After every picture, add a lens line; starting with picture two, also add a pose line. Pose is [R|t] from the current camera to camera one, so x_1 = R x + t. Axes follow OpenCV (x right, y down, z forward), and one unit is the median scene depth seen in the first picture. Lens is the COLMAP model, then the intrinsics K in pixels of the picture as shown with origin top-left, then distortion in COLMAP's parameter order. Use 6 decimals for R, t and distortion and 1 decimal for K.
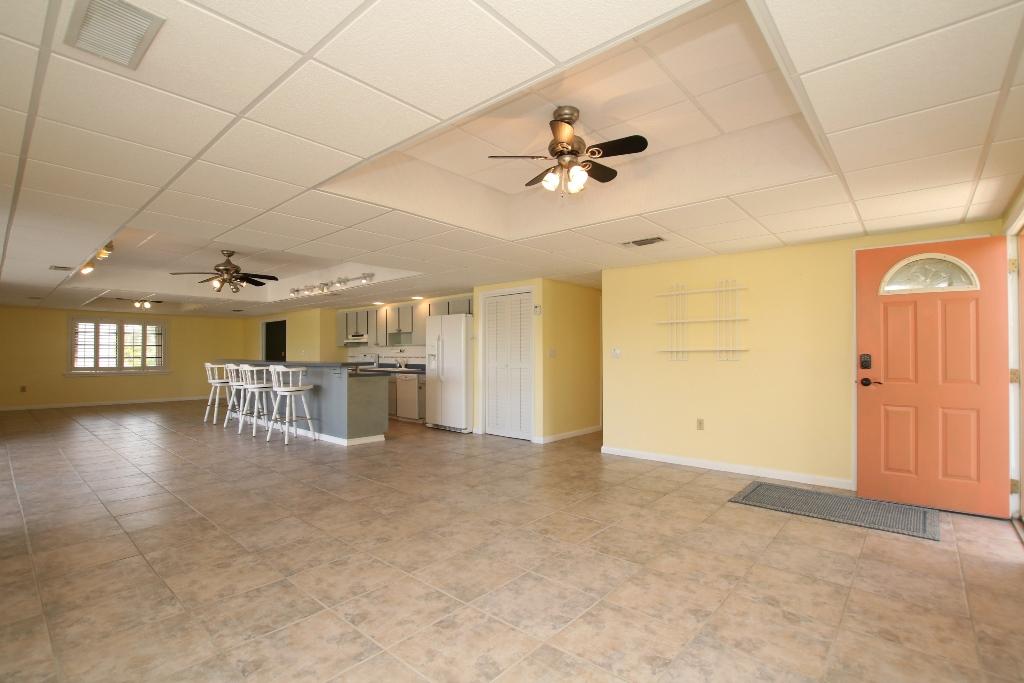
lens RADIAL K [[475.8, 0, 511.8], [0, 475.8, 345.1], [0, 0, 1]] dist [-0.027306, 0.001223]
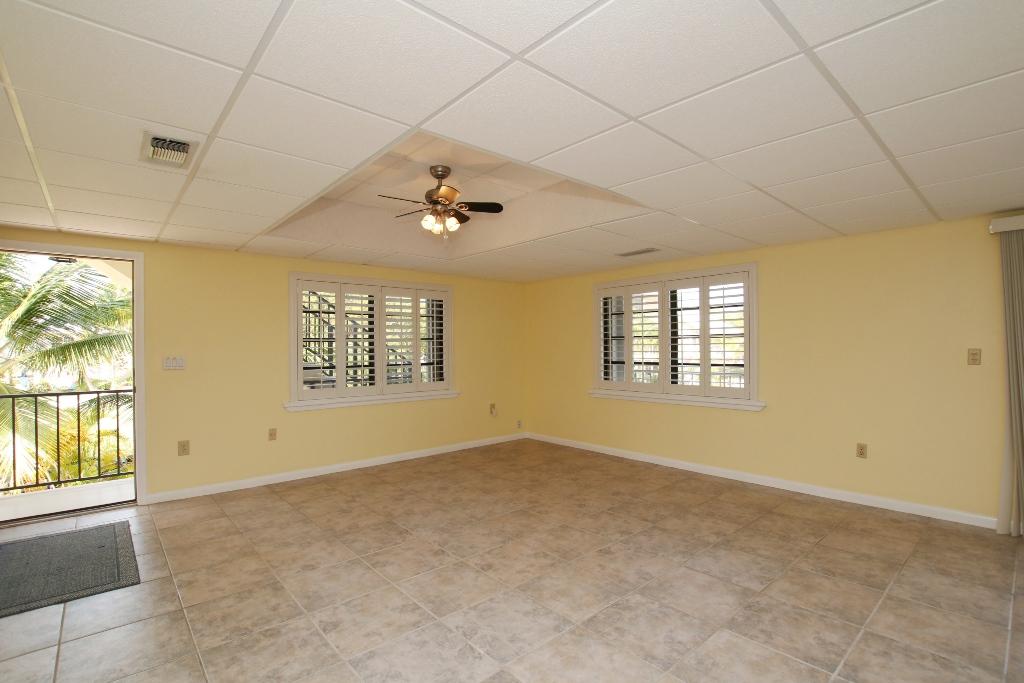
lens RADIAL K [[475.8, 0, 514.4], [0, 475.8, 345.8], [0, 0, 1]] dist [-0.027306, 0.001223]
pose [[-0.991981, 0.007164, 0.126187, -0.081057], [0.004477, 0.999757, -0.021562, 0.001024], [-0.126311, -0.020824, -0.991772, 0.767733]]
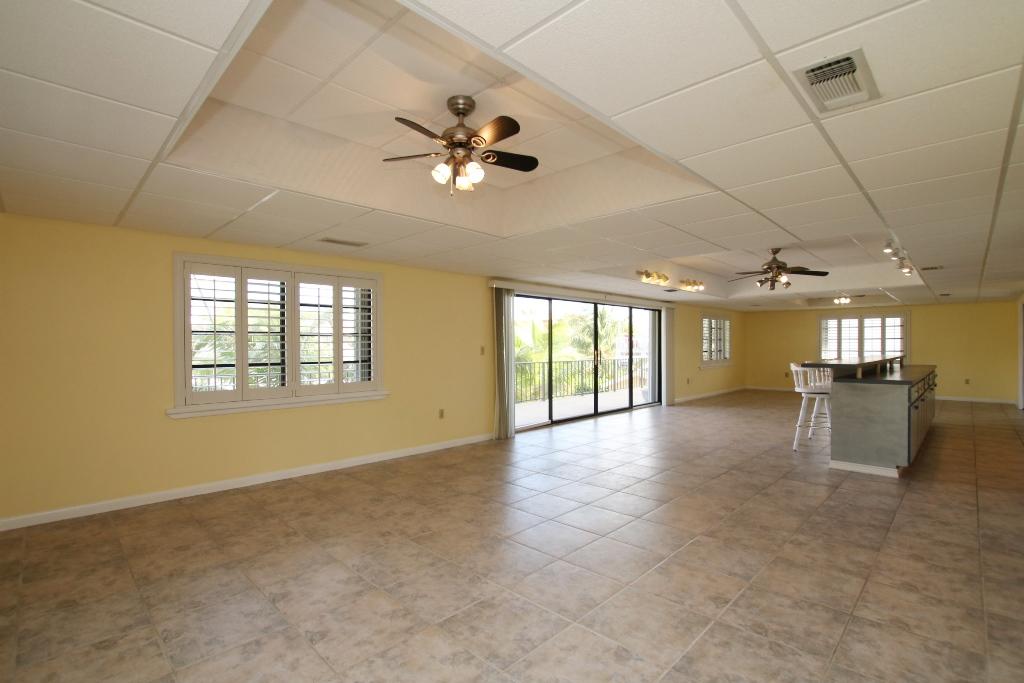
lens RADIAL K [[475.8, 0, 508.7], [0, 475.8, 342.2], [0, 0, 1]] dist [-0.027306, 0.001223]
pose [[-0.062918, -0.006697, -0.997996, 0.362314], [0.022369, 0.999717, -0.008119, -0.003119], [0.997768, -0.022835, -0.062751, 0.397308]]
